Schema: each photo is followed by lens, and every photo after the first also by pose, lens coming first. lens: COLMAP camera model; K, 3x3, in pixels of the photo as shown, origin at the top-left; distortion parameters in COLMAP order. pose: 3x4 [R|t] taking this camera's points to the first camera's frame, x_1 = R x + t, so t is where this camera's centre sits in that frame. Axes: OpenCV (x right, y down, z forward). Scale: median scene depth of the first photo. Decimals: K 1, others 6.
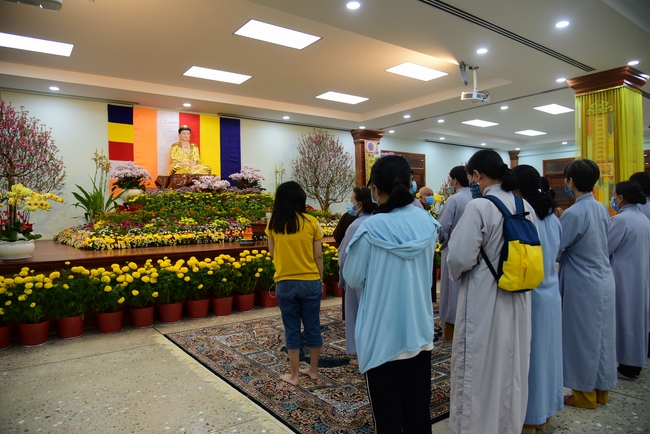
lens RADIAL K [[442.8, 0, 326.6], [0, 442.8, 215.0], [0, 0, 1]] dist [-0.038410, 0.005224]
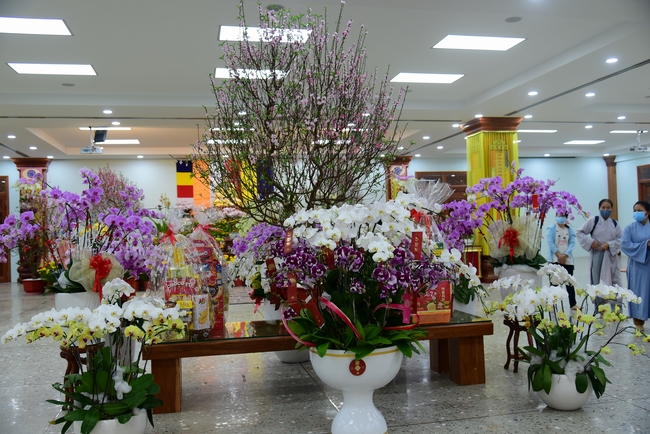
lens RADIAL K [[604.3, 0, 323.7], [0, 604.3, 215.8], [0, 0, 1]] dist [-0.020810, 0.000000]
pose [[0.910512, -0.016158, -0.413167, 0.902685], [0.009941, 0.999803, -0.017194, -0.026778], [0.413364, 0.011548, 0.910493, -0.743445]]
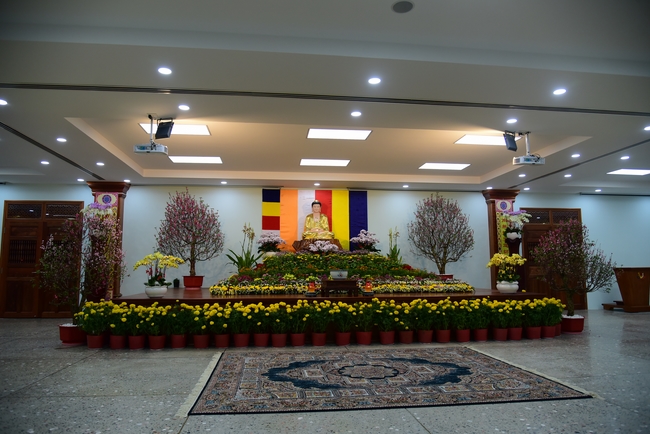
lens RADIAL K [[442.8, 0, 323.7], [0, 442.8, 216.5], [0, 0, 1]] dist [-0.038410, 0.005224]
pose [[0.867946, -0.044920, -0.494624, 0.386759], [-0.015902, 0.992877, -0.118075, -0.009097], [0.496405, 0.110348, 0.861049, -0.094906]]
